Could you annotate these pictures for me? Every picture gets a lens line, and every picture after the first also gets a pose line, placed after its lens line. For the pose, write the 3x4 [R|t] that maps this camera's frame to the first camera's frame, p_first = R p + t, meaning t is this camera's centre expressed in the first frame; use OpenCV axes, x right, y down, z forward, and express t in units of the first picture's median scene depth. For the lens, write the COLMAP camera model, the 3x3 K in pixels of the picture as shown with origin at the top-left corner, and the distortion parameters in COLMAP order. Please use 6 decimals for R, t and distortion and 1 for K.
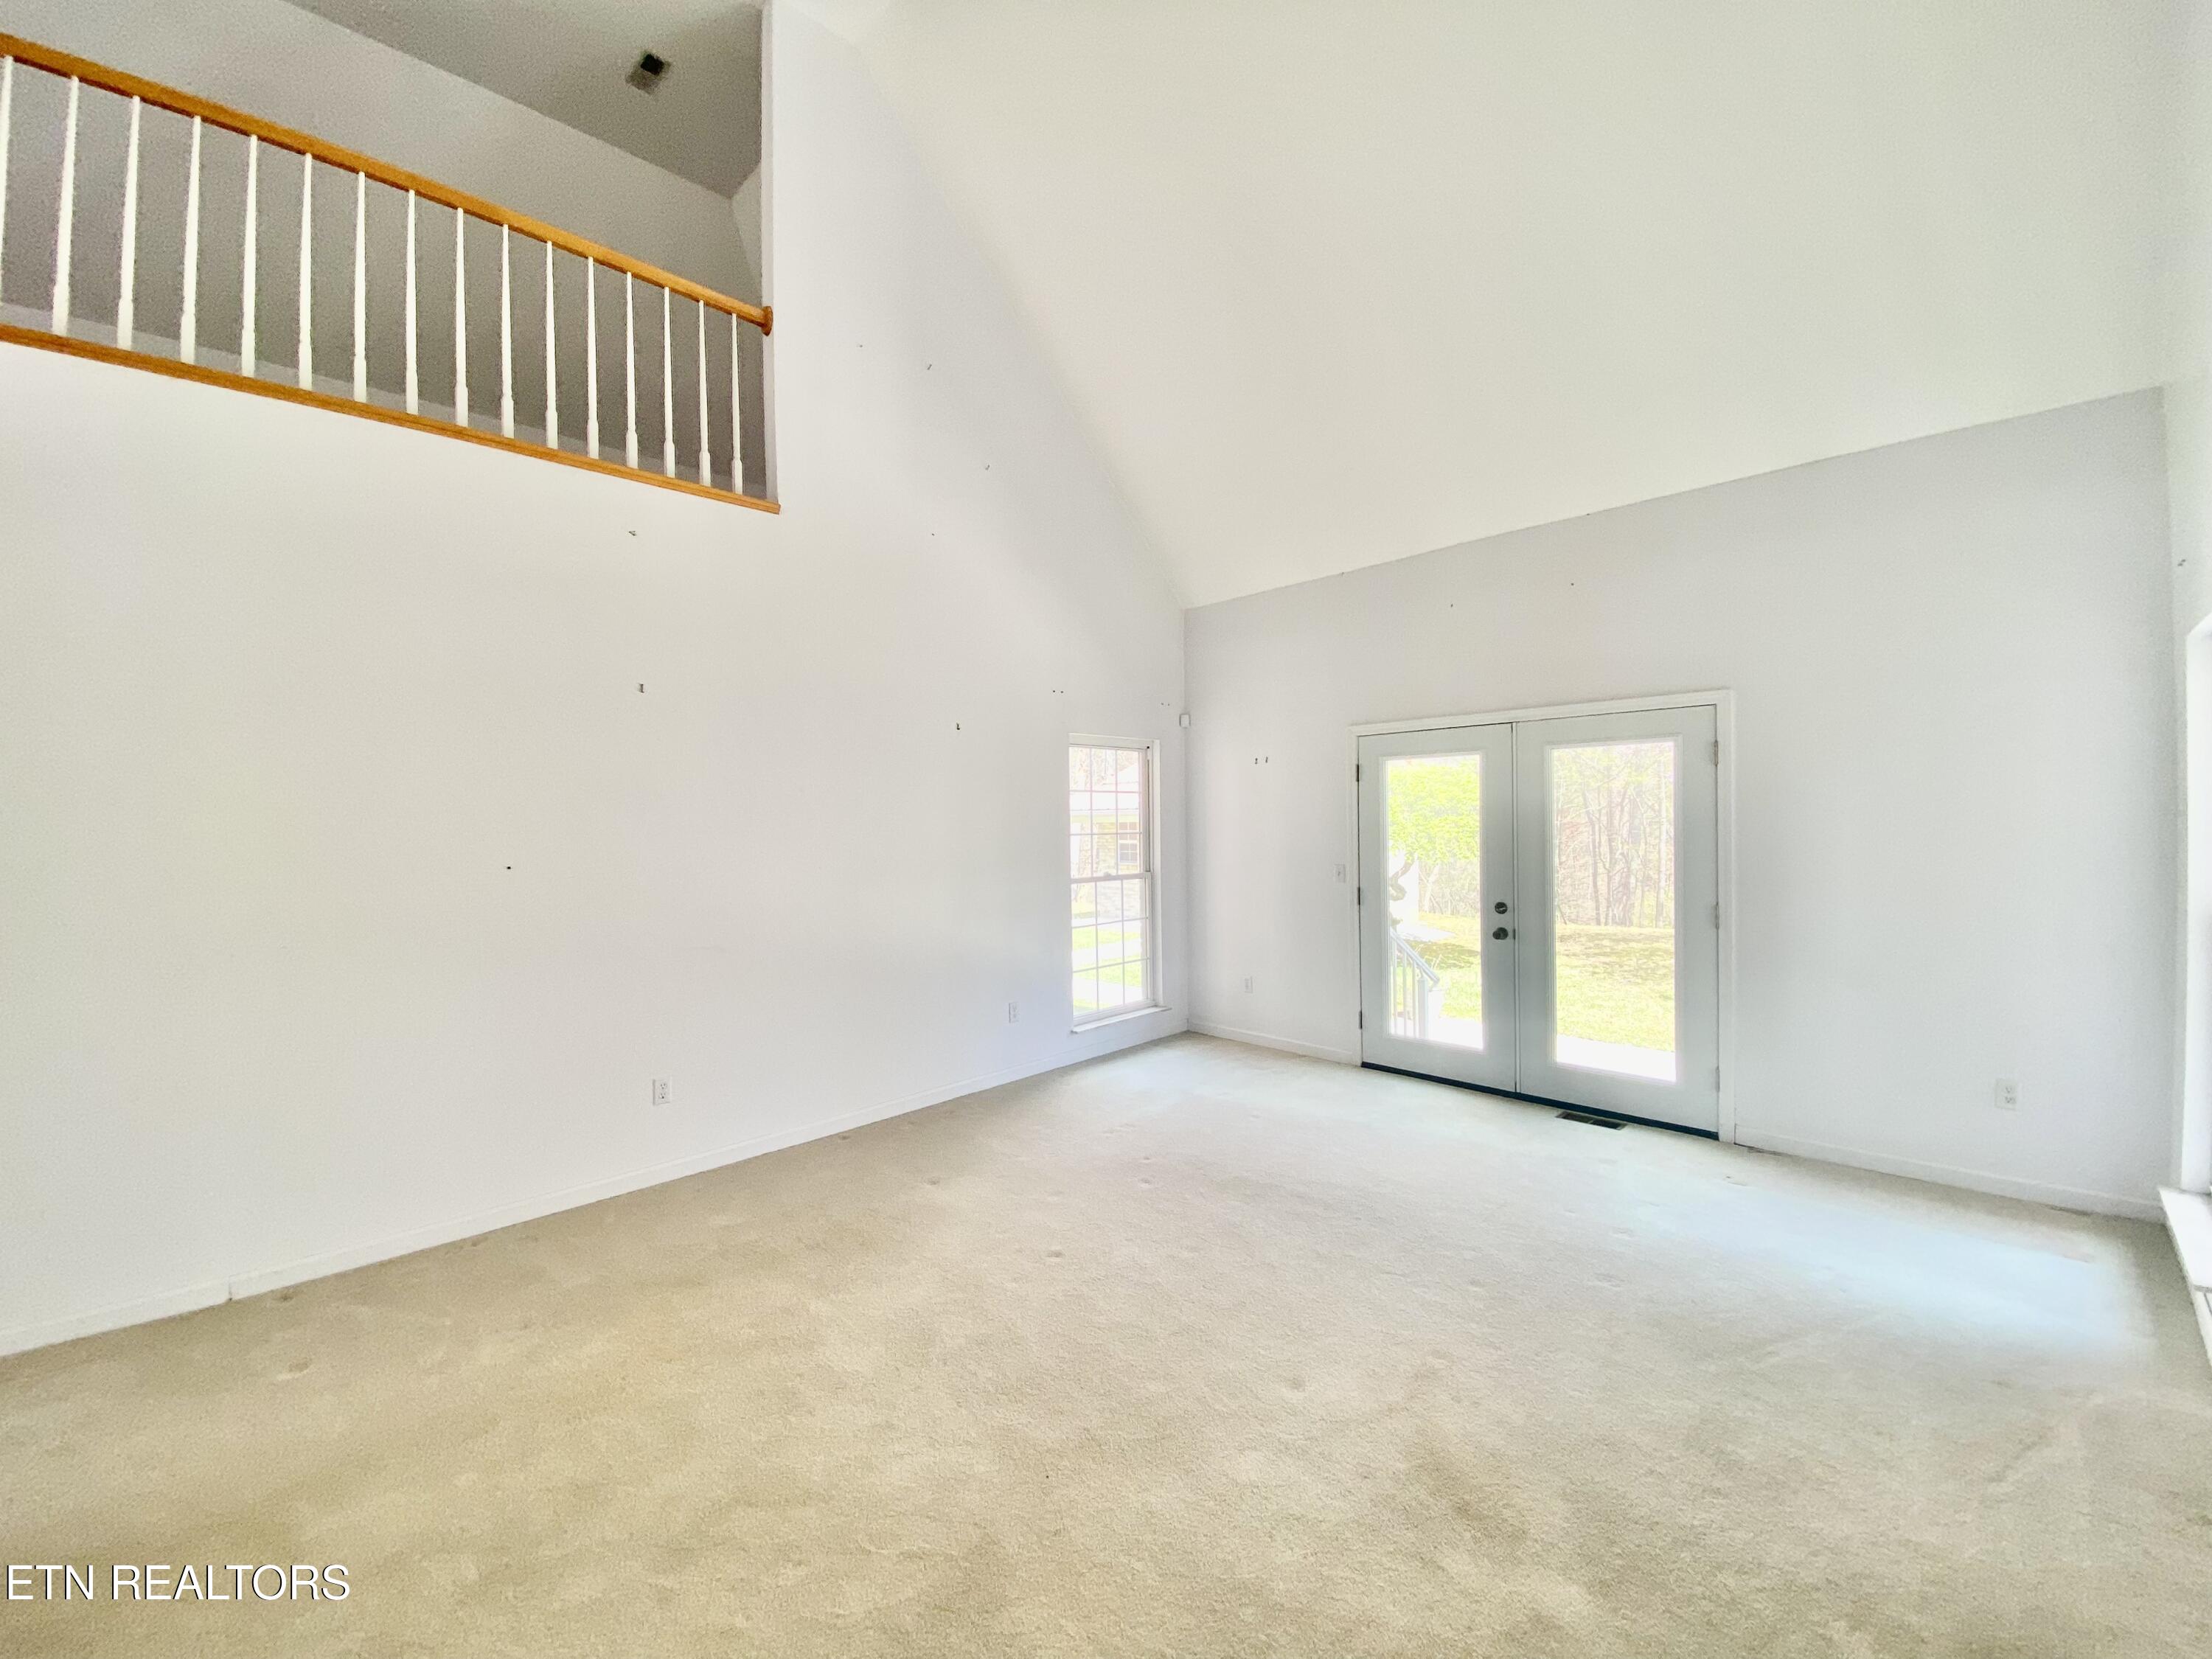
lens RADIAL K [[882.7, 0, 1106.0], [0, 882.7, 829.5], [0, 0, 1]] dist [0.017501, -0.018968]
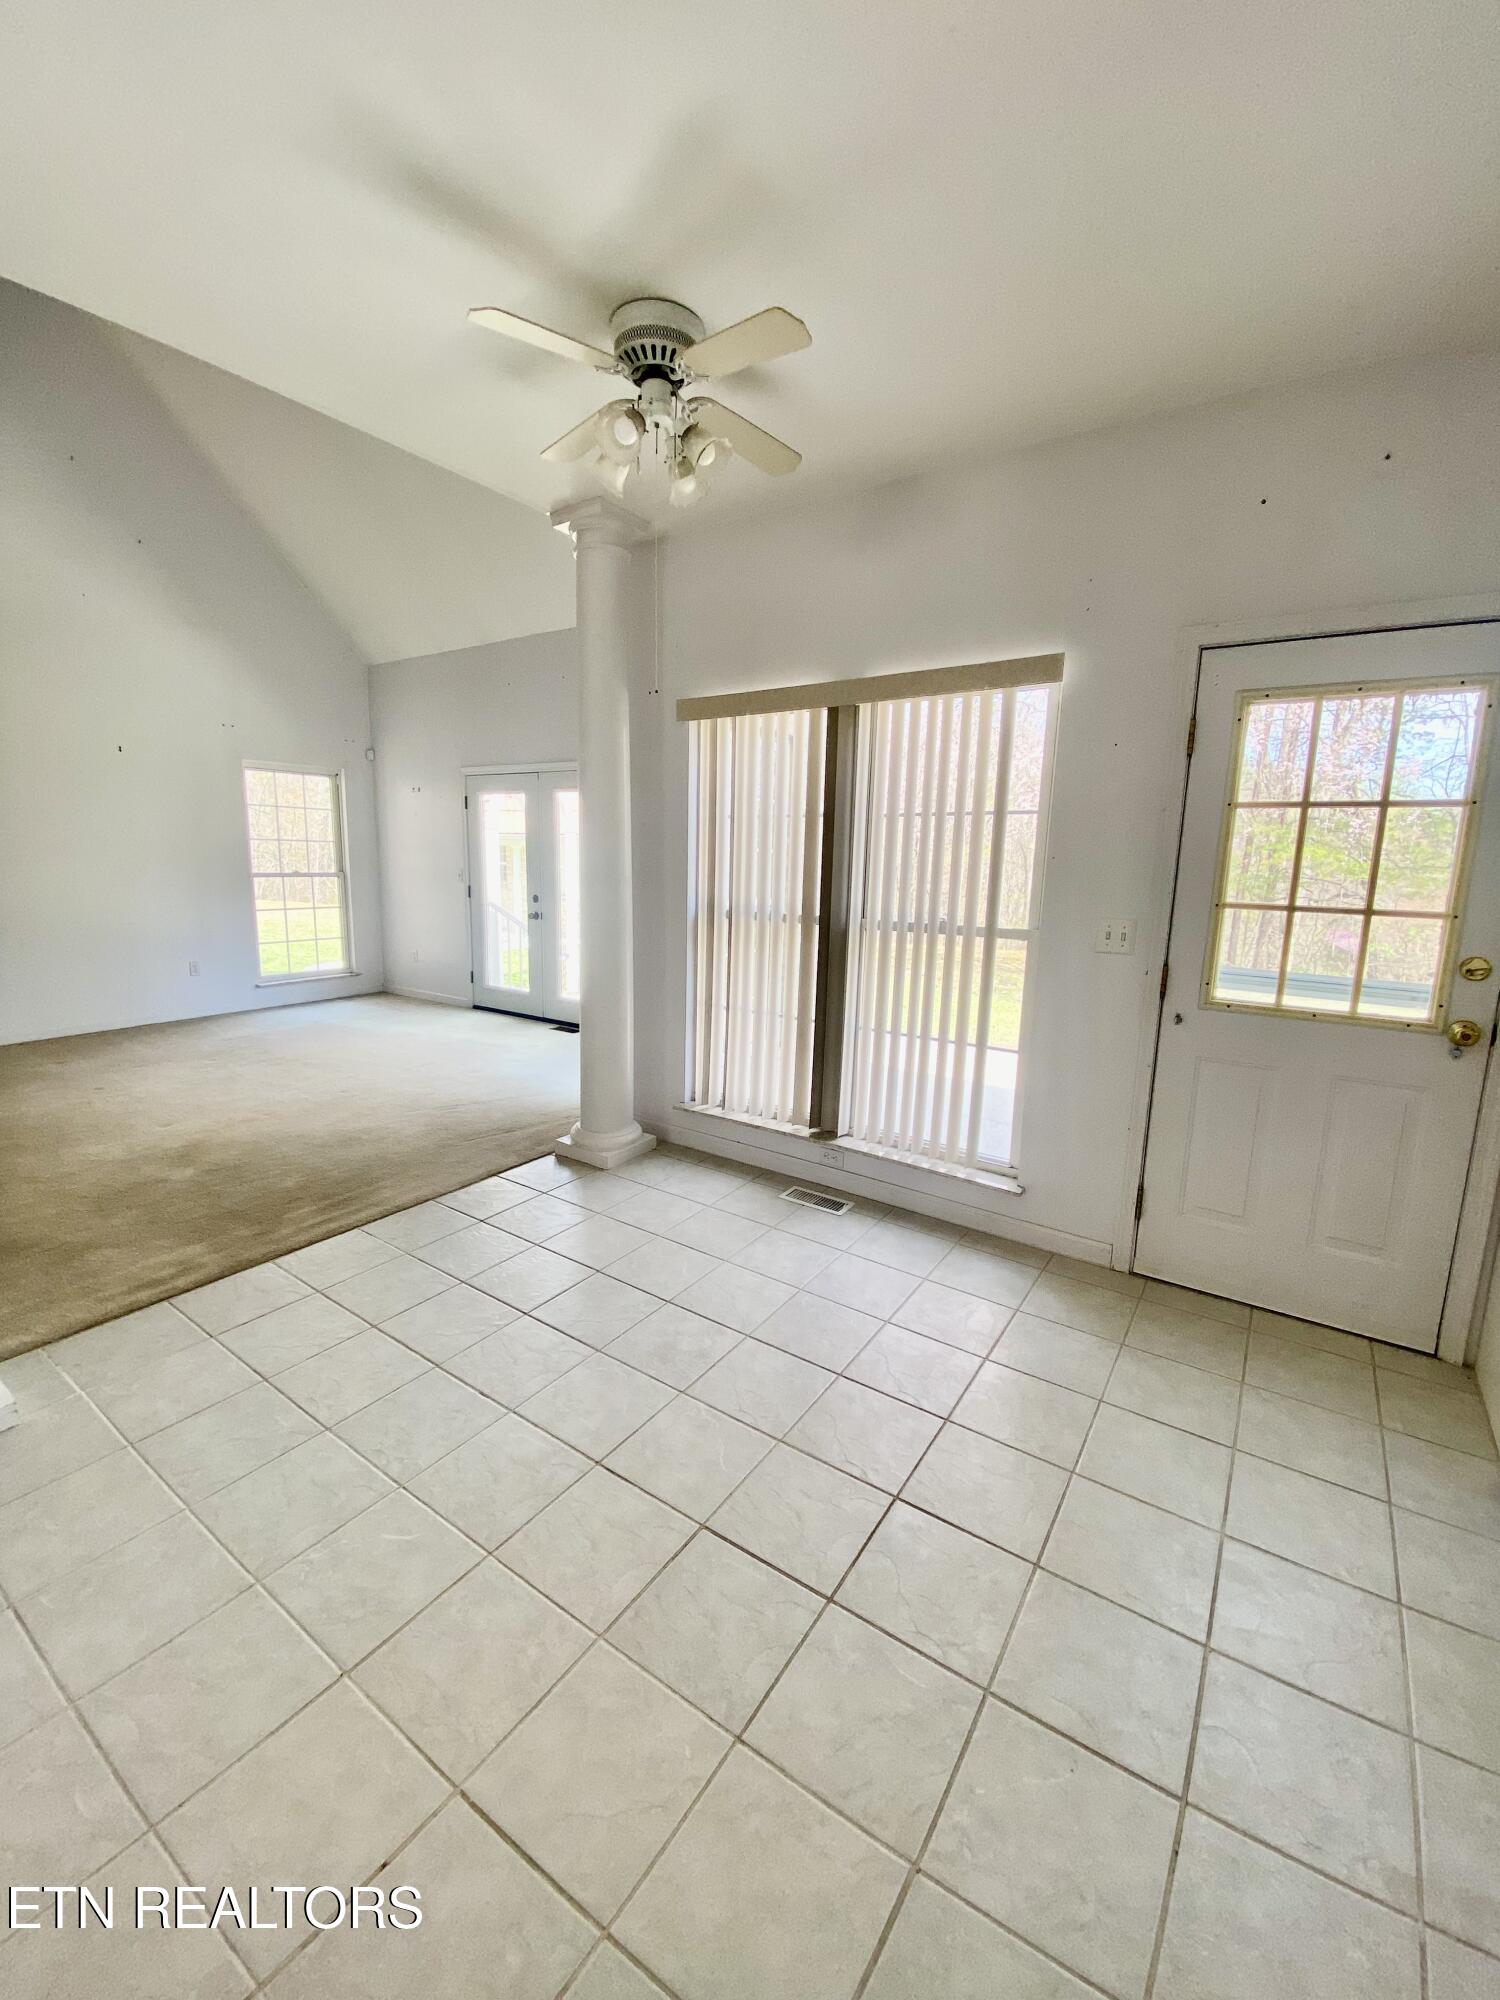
lens RADIAL K [[798.1, 0, 752.5], [0, 798.1, 990.8], [0, 0, 1]] dist [0.017501, -0.018968]
pose [[0.975816, -0.001332, 0.218590, 0.412288], [-0.035645, 0.985627, 0.165131, 0.004240], [-0.215668, -0.168929, 0.961743, -0.336629]]
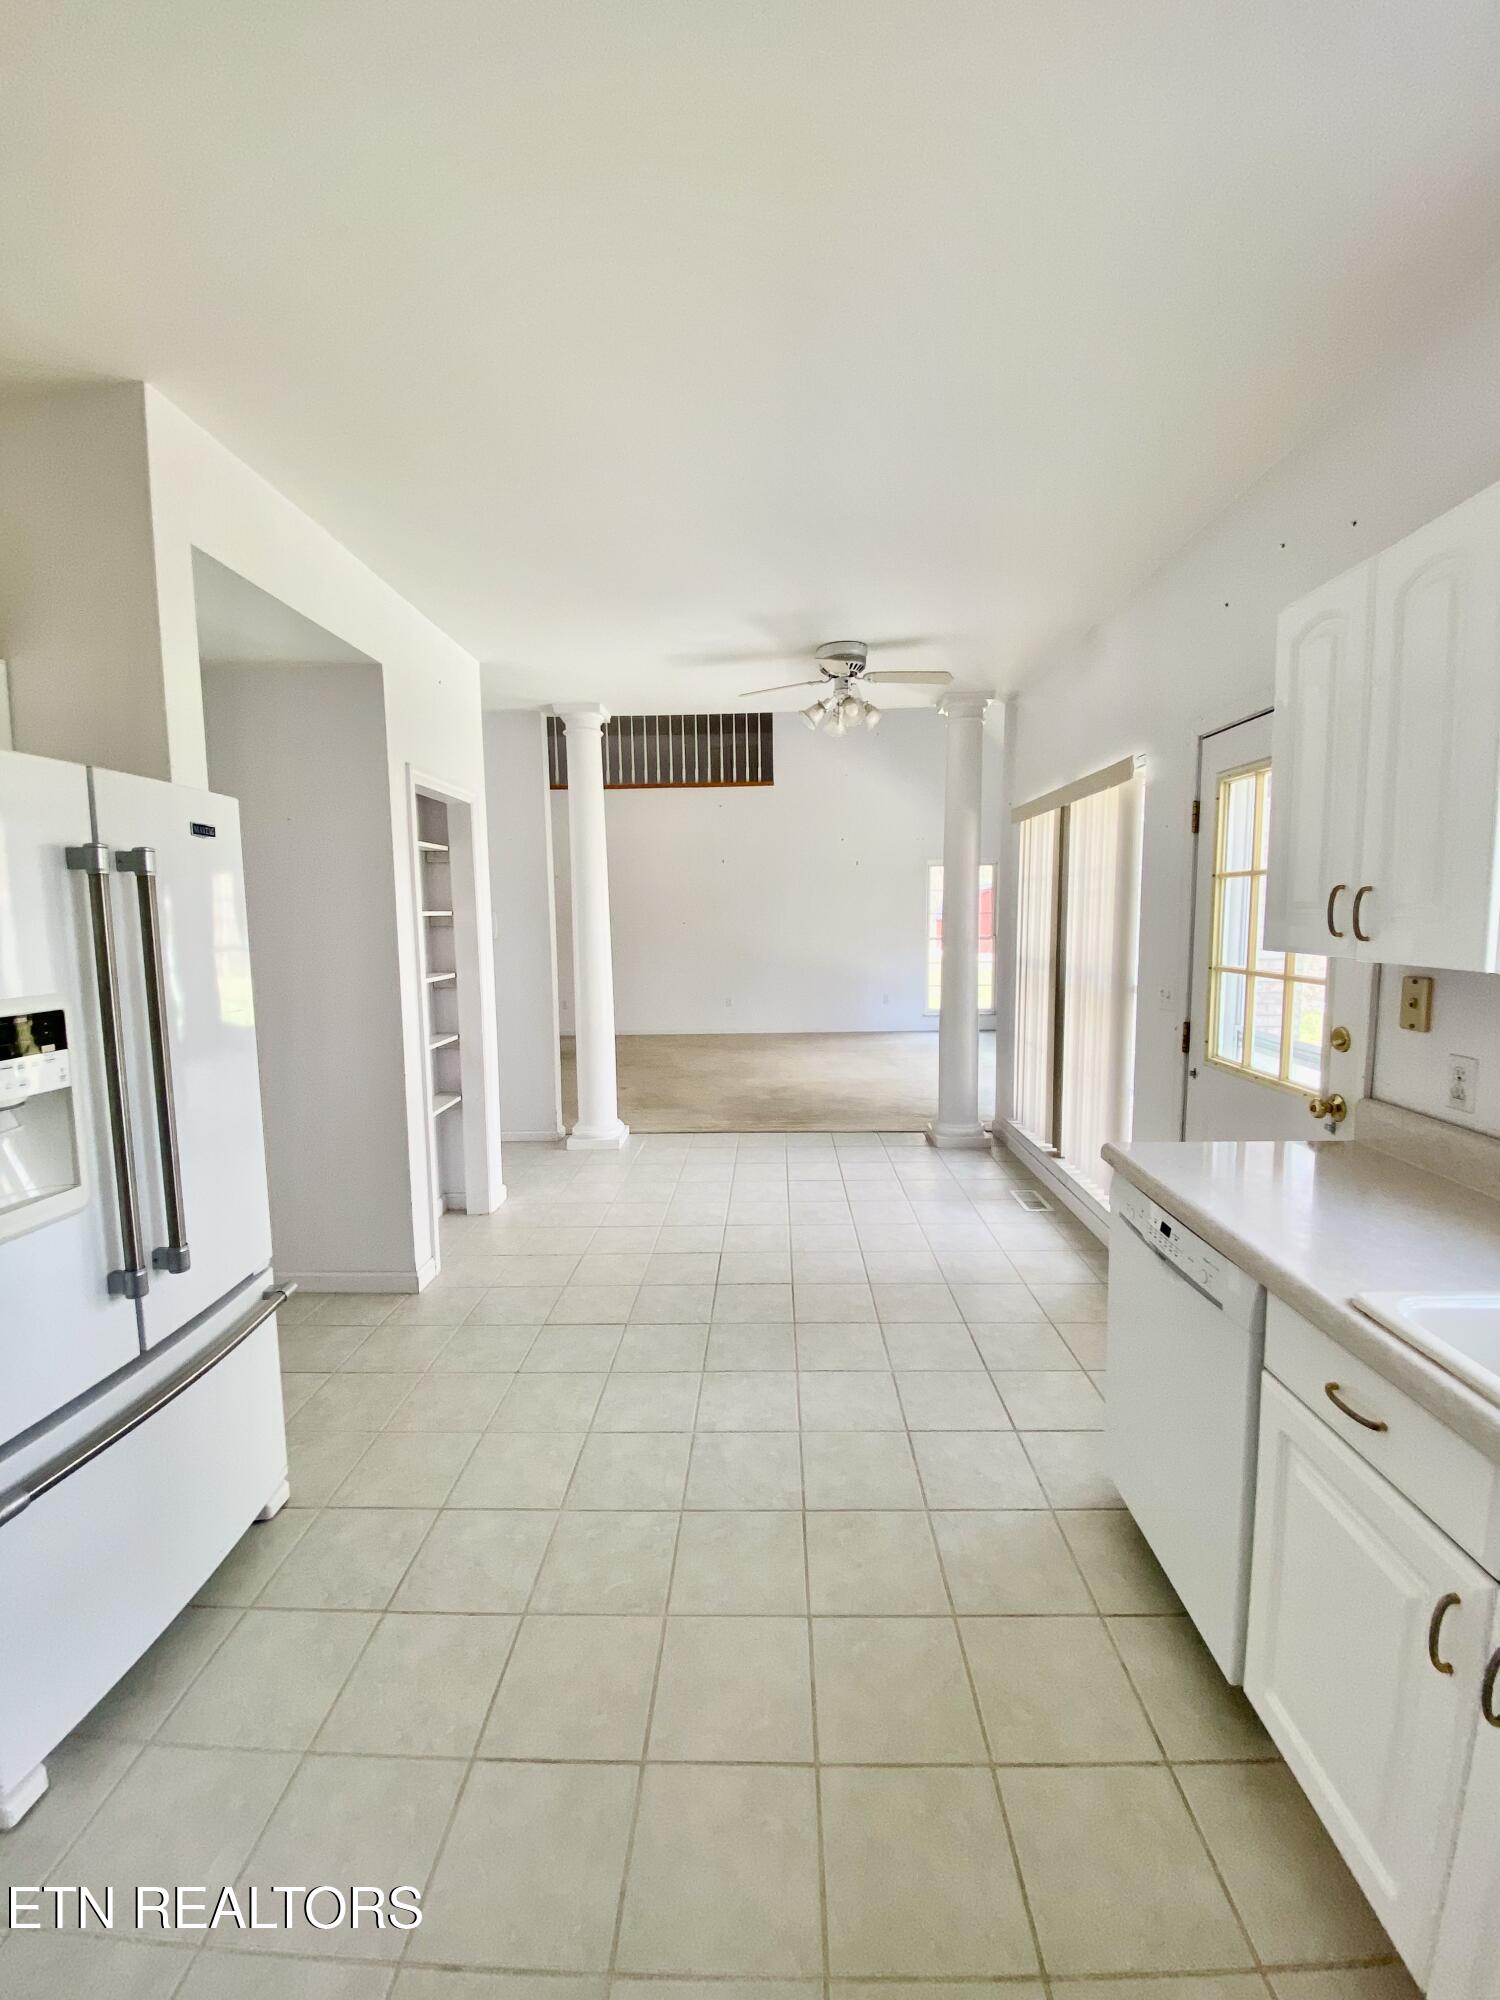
lens RADIAL K [[798.1, 0, 752.5], [0, 798.1, 990.8], [0, 0, 1]] dist [0.017501, -0.018968]
pose [[0.707815, 0.075498, -0.702352, 0.869514], [0.004047, 0.993823, 0.110907, -0.017432], [0.706387, -0.081344, 0.703136, -0.472045]]
